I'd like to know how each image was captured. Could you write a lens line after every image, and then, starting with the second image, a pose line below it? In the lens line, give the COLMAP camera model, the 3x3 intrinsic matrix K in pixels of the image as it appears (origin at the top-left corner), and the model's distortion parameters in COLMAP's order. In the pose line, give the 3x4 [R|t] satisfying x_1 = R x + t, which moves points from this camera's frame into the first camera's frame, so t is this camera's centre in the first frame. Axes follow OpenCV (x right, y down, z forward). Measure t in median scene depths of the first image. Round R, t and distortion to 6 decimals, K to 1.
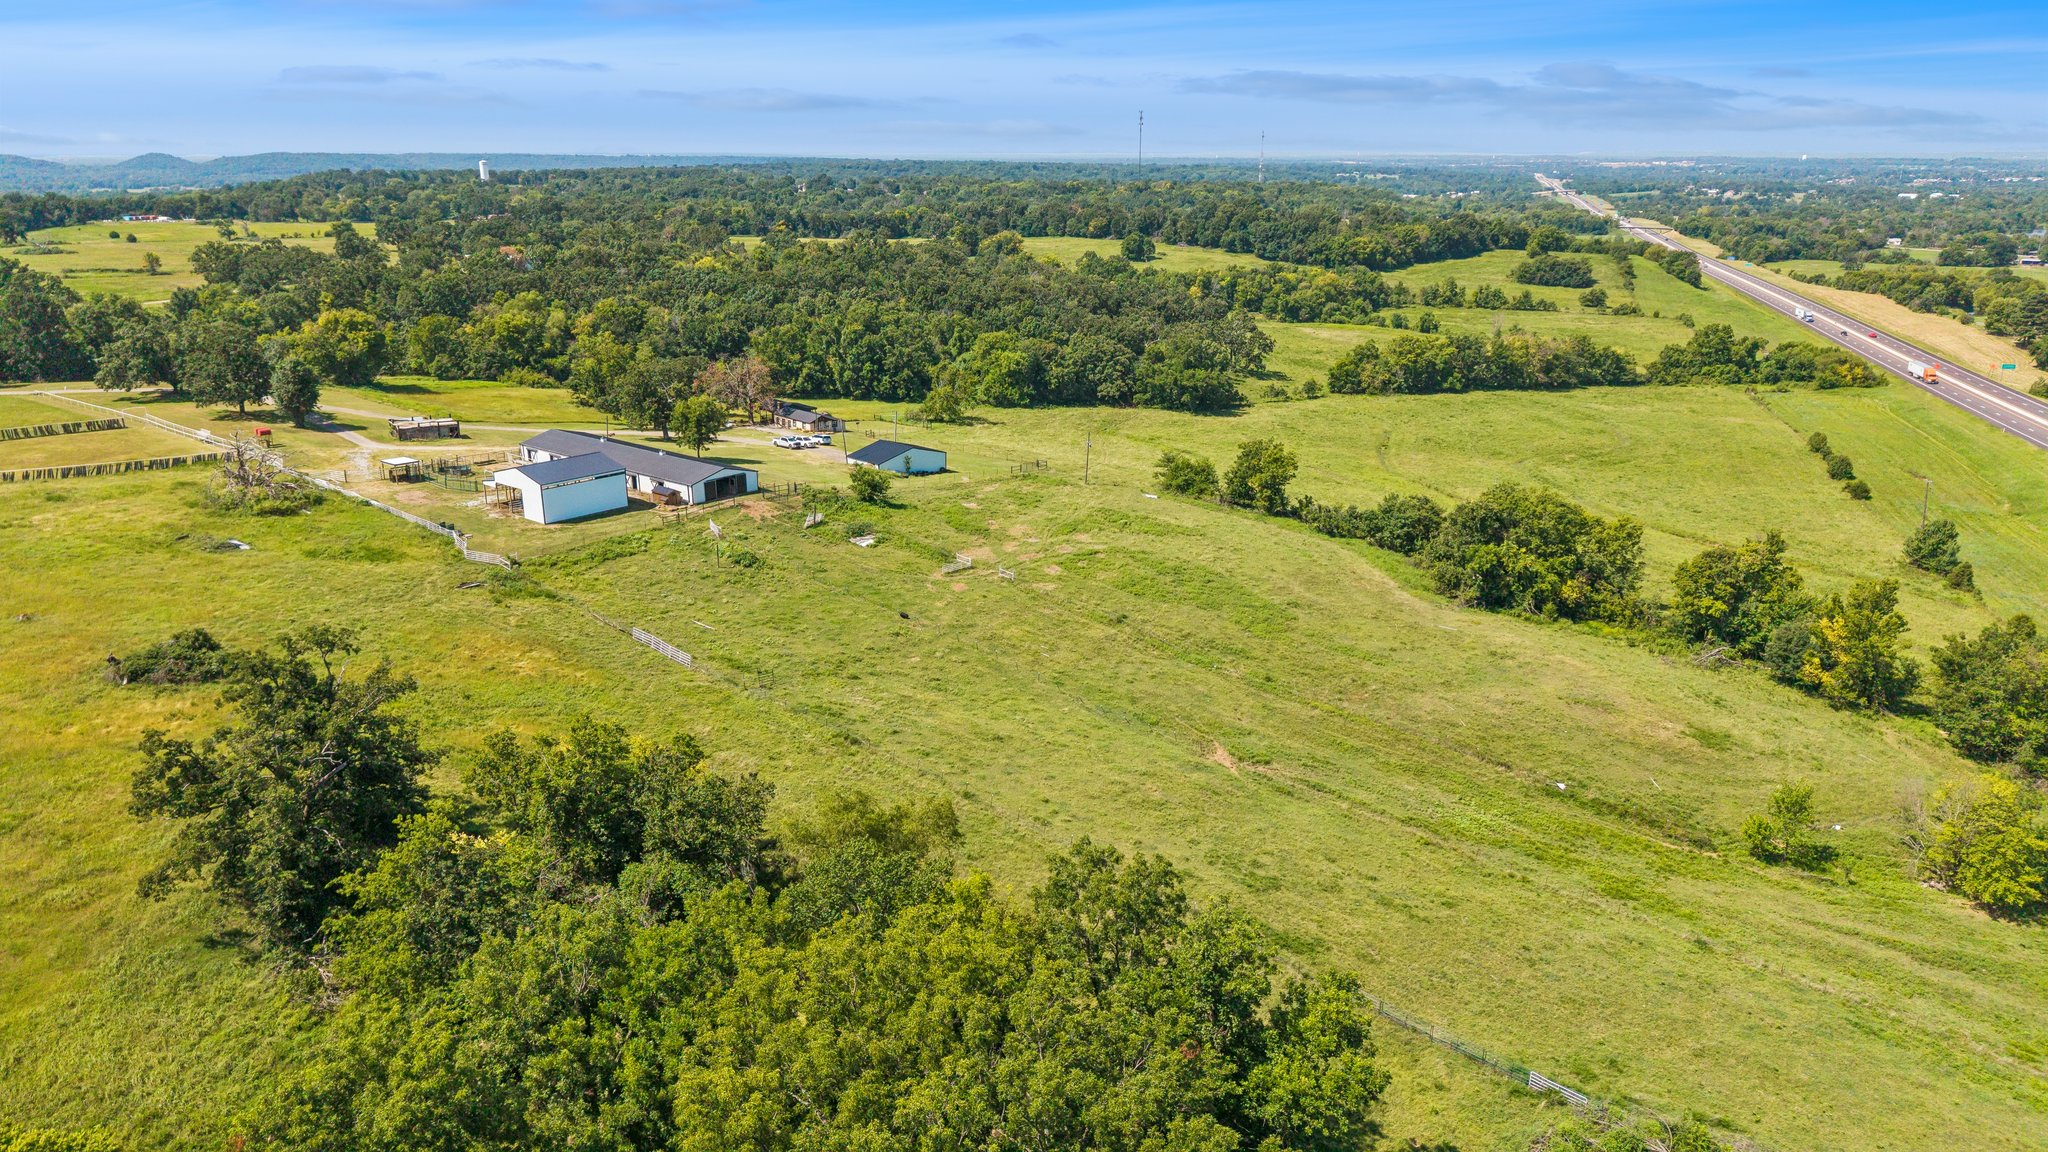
lens RADIAL K [[1368.3, 0, 1030.3], [0, 1368.3, 577.0], [0, 0, 1]] dist [0.042058, -0.061368]
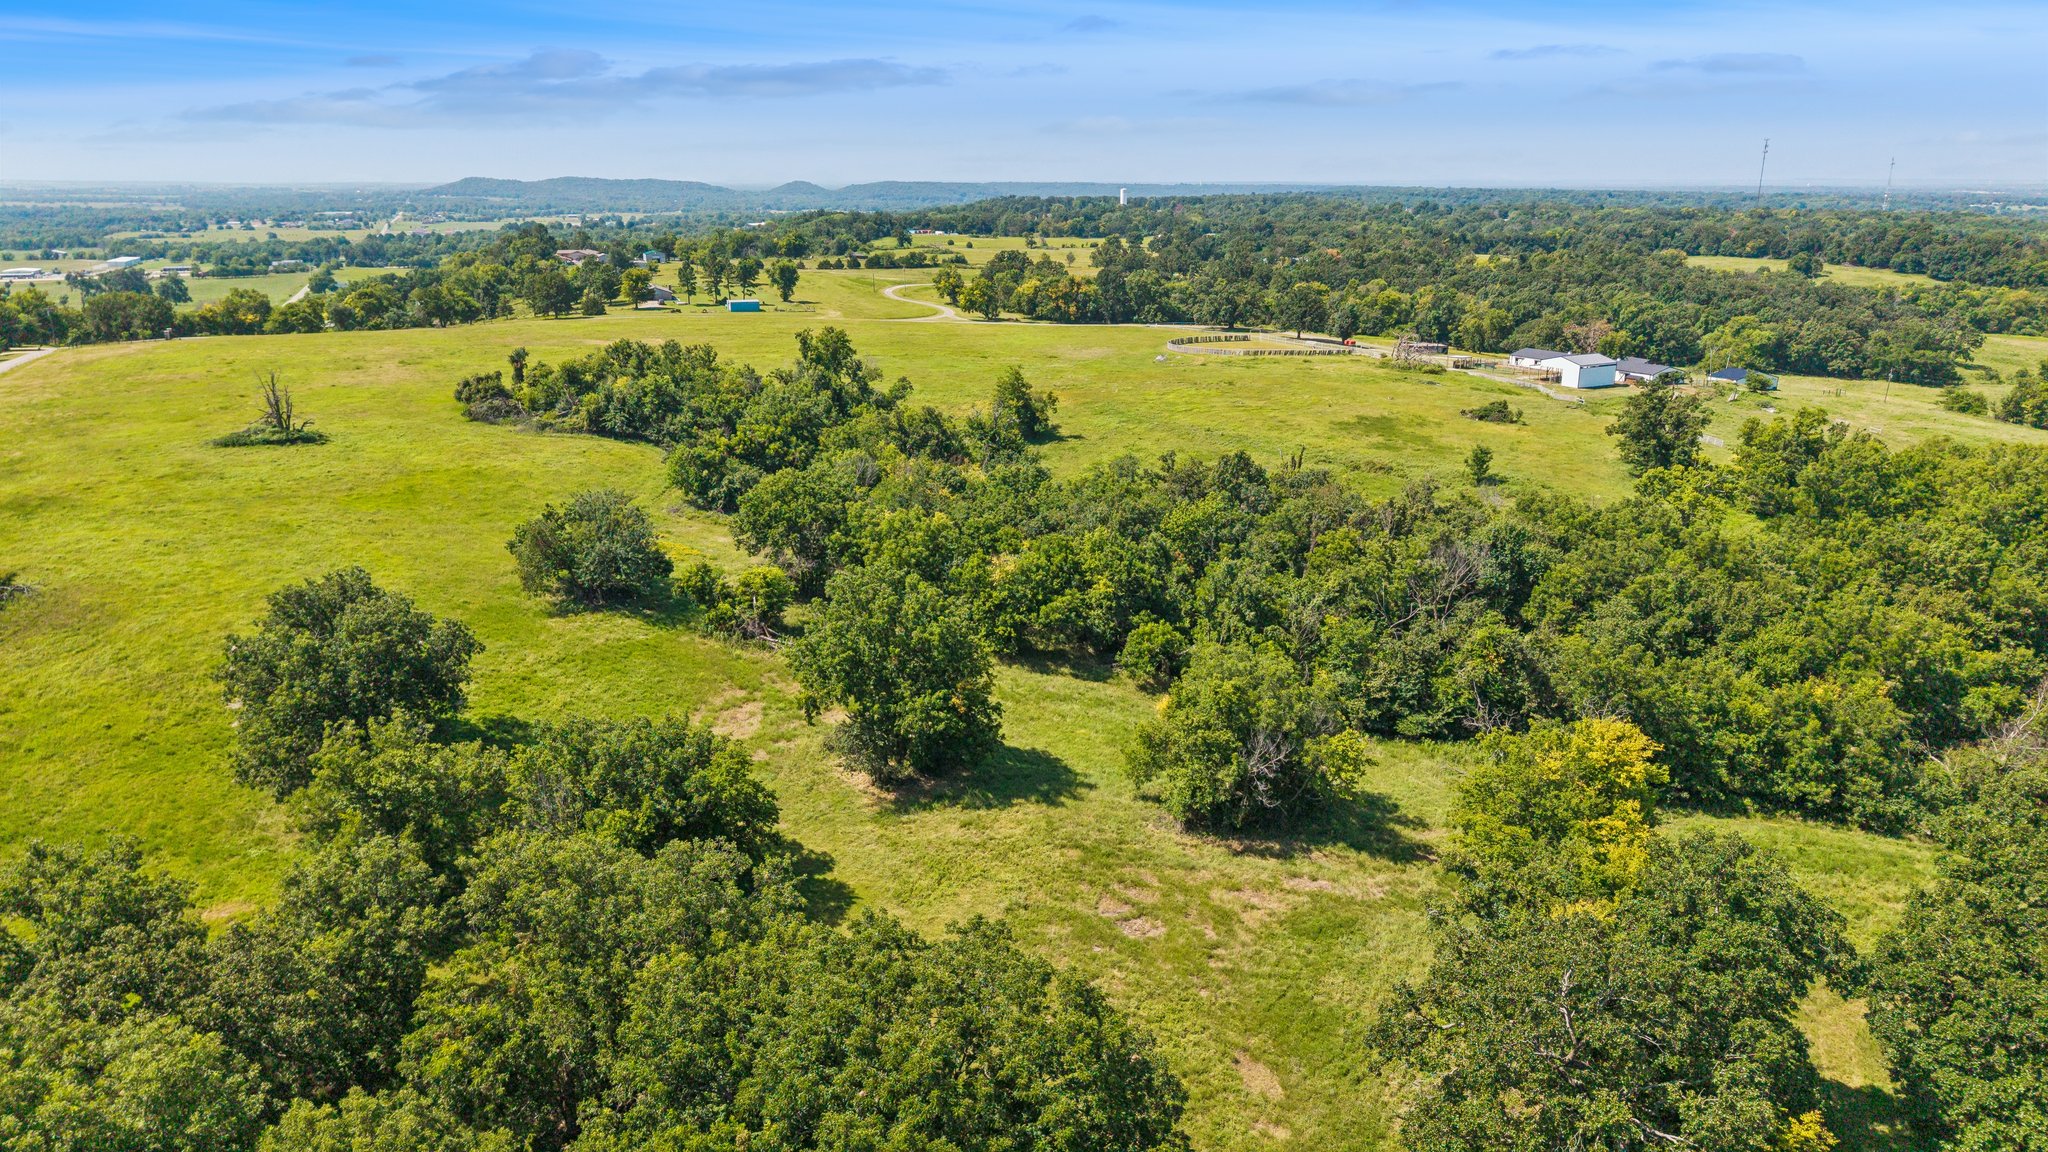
lens RADIAL K [[1360.3, 0, 1024.0], [0, 1360.3, 576.0], [0, 0, 1]] dist [0.043599, -0.050355]
pose [[0.933091, 0.102698, -0.344664, -0.191429], [-0.109095, 0.994031, 0.000841, 0.140435], [0.342693, 0.036817, 0.938726, -0.449551]]
